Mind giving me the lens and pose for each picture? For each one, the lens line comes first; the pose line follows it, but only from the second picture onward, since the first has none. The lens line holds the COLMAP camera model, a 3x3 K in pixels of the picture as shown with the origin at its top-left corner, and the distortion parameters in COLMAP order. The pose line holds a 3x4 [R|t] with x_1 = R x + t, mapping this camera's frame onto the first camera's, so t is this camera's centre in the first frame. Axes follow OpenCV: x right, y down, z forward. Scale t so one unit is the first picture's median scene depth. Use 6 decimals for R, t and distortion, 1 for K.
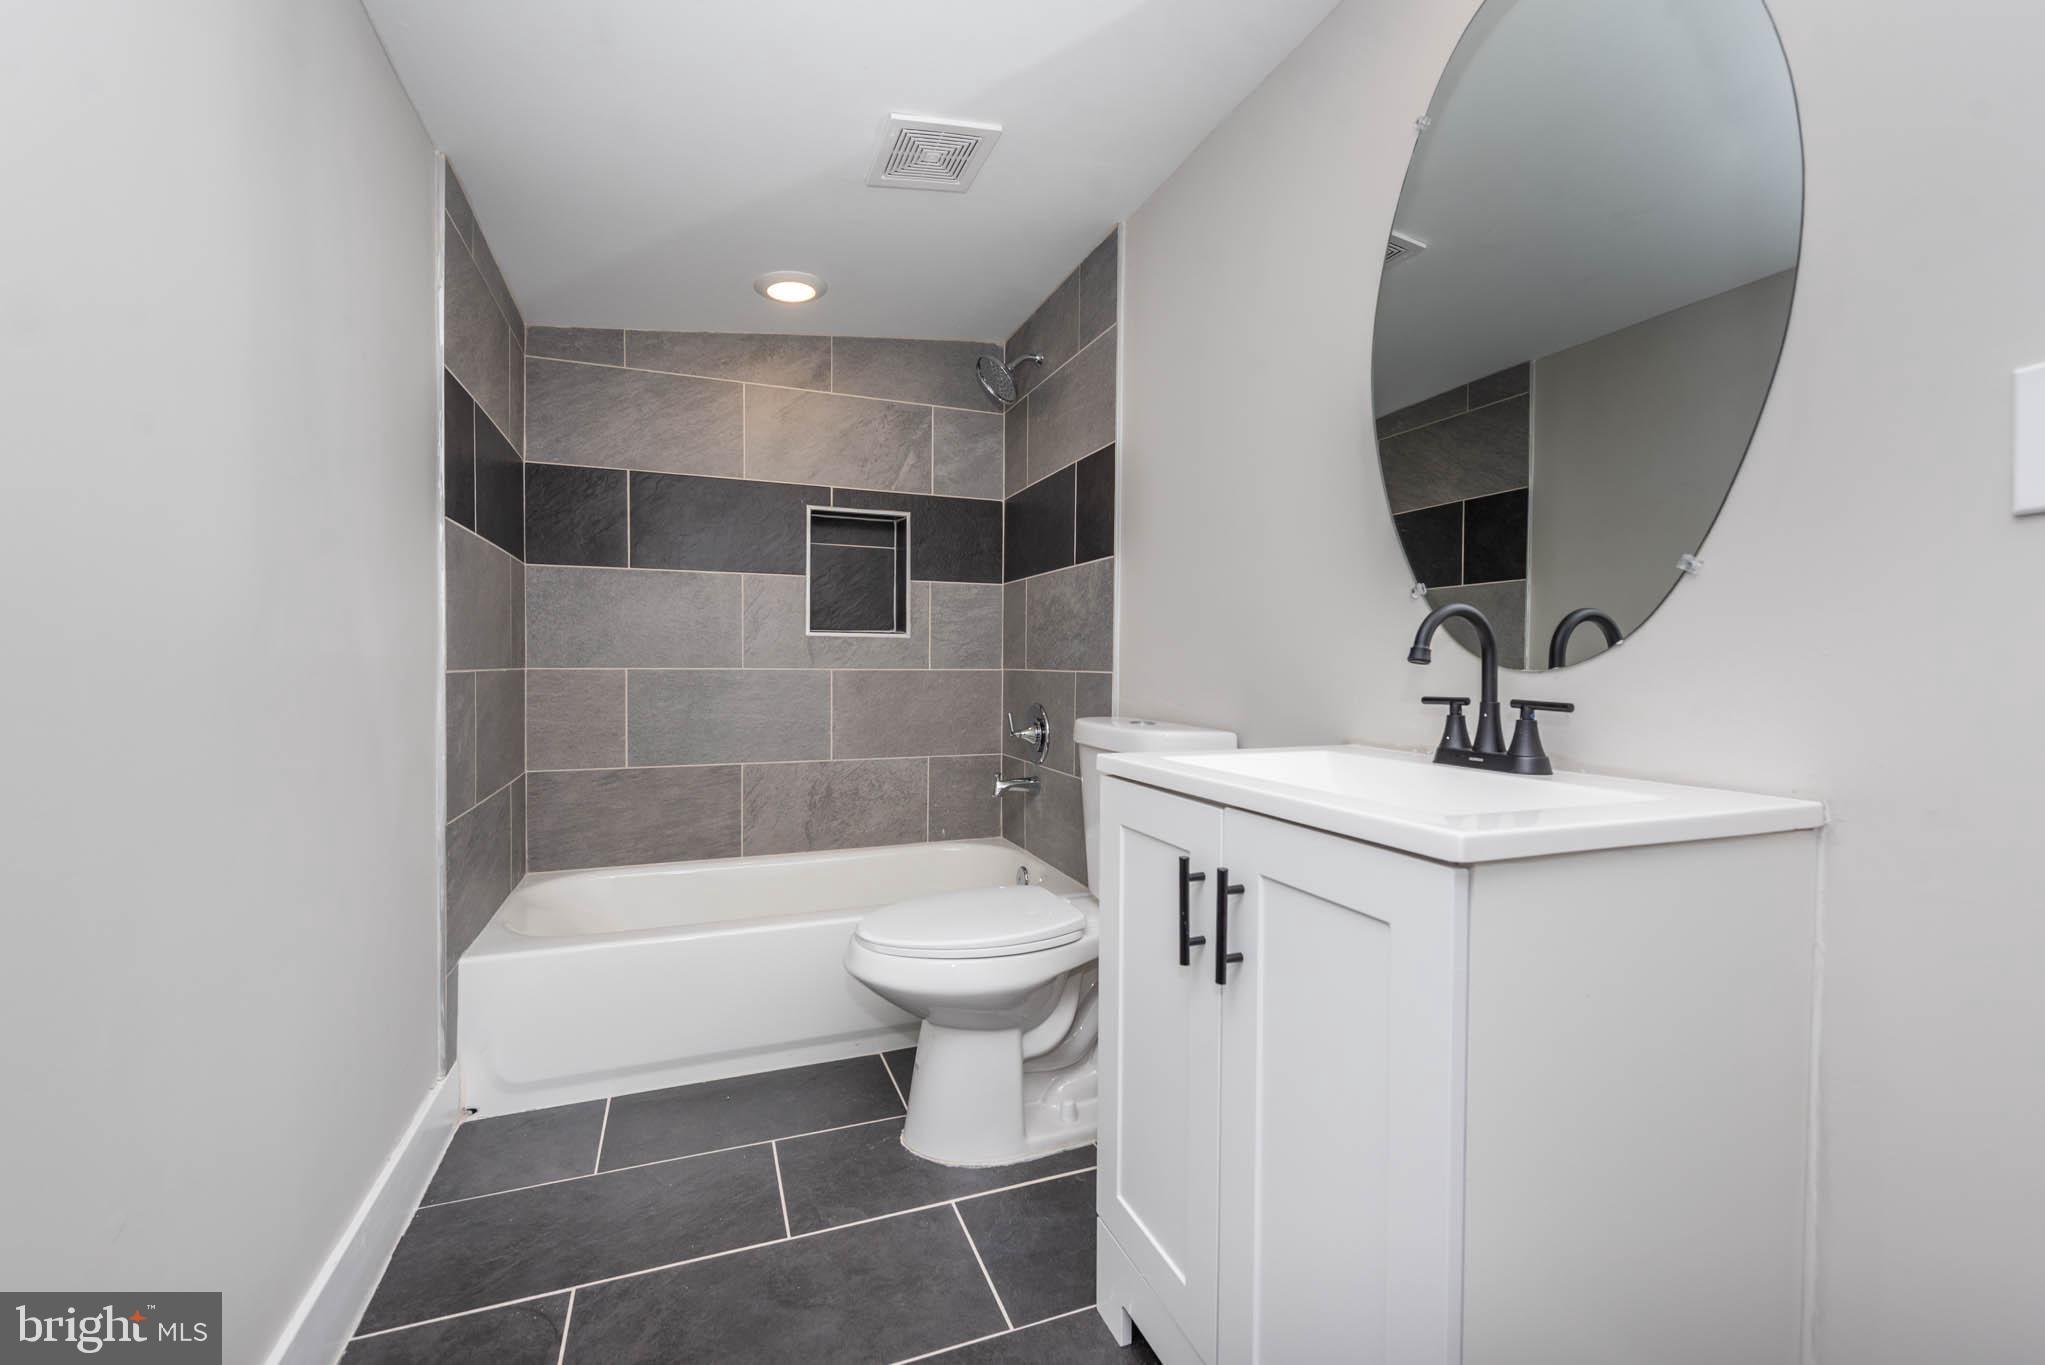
lens RADIAL K [[836.2, 0, 1043.7], [0, 836.2, 687.1], [0, 0, 1]] dist [0.016675, -0.006702]
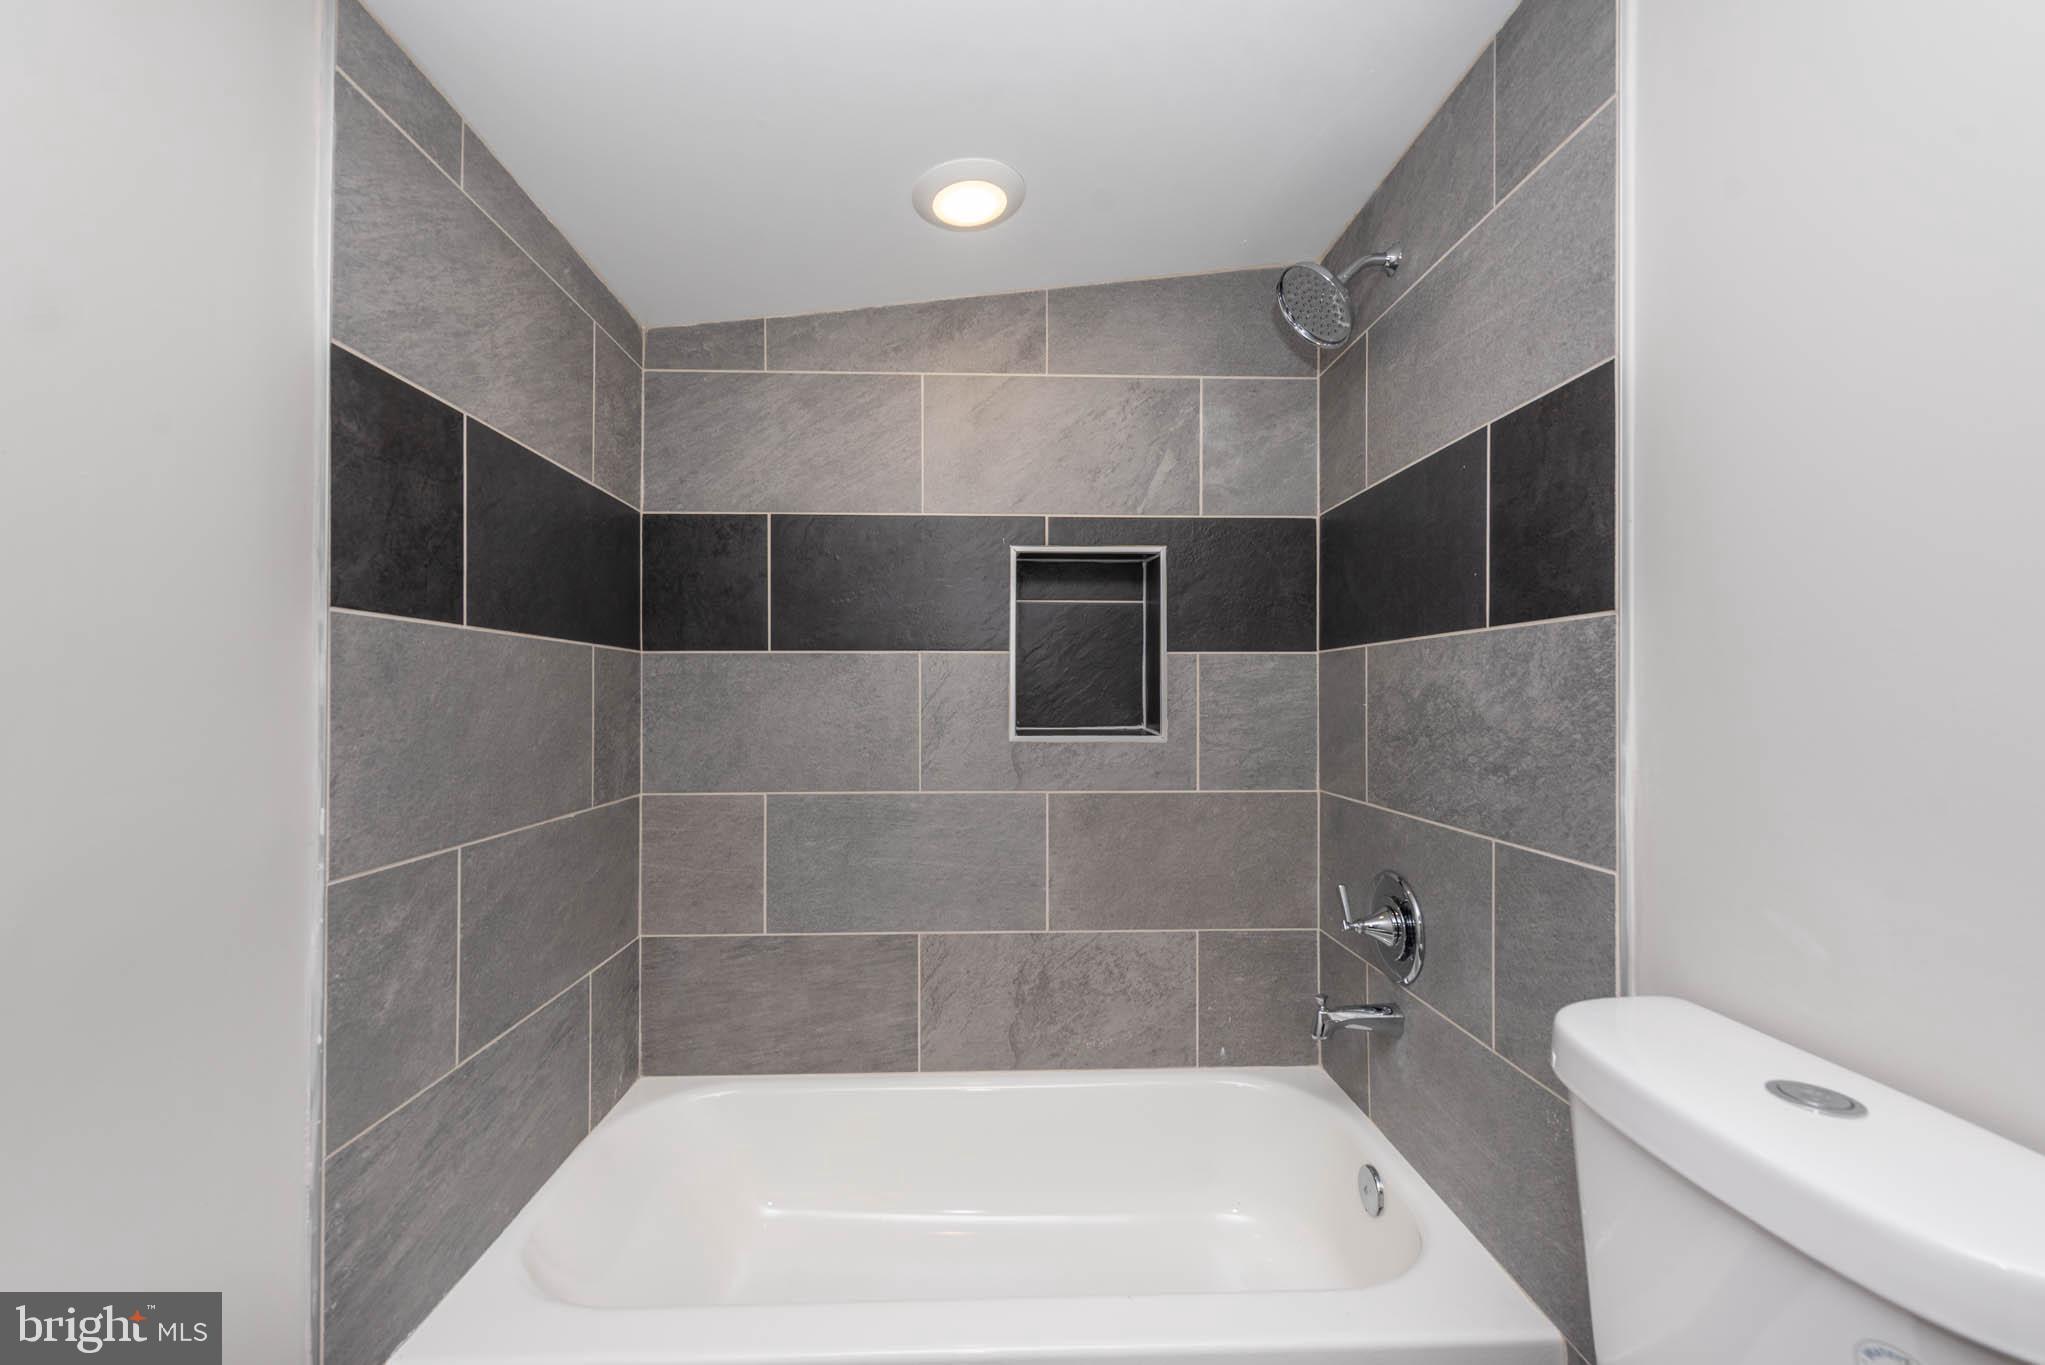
lens RADIAL K [[799.0, 0, 1043.5], [0, 799.0, 686.0], [0, 0, 1]] dist [0.023960, -0.005323]
pose [[0.947180, -0.010720, -0.320523, -0.055632], [-0.000108, 0.999430, -0.033744, -0.084873], [0.320702, 0.031997, 0.946639, 0.411760]]
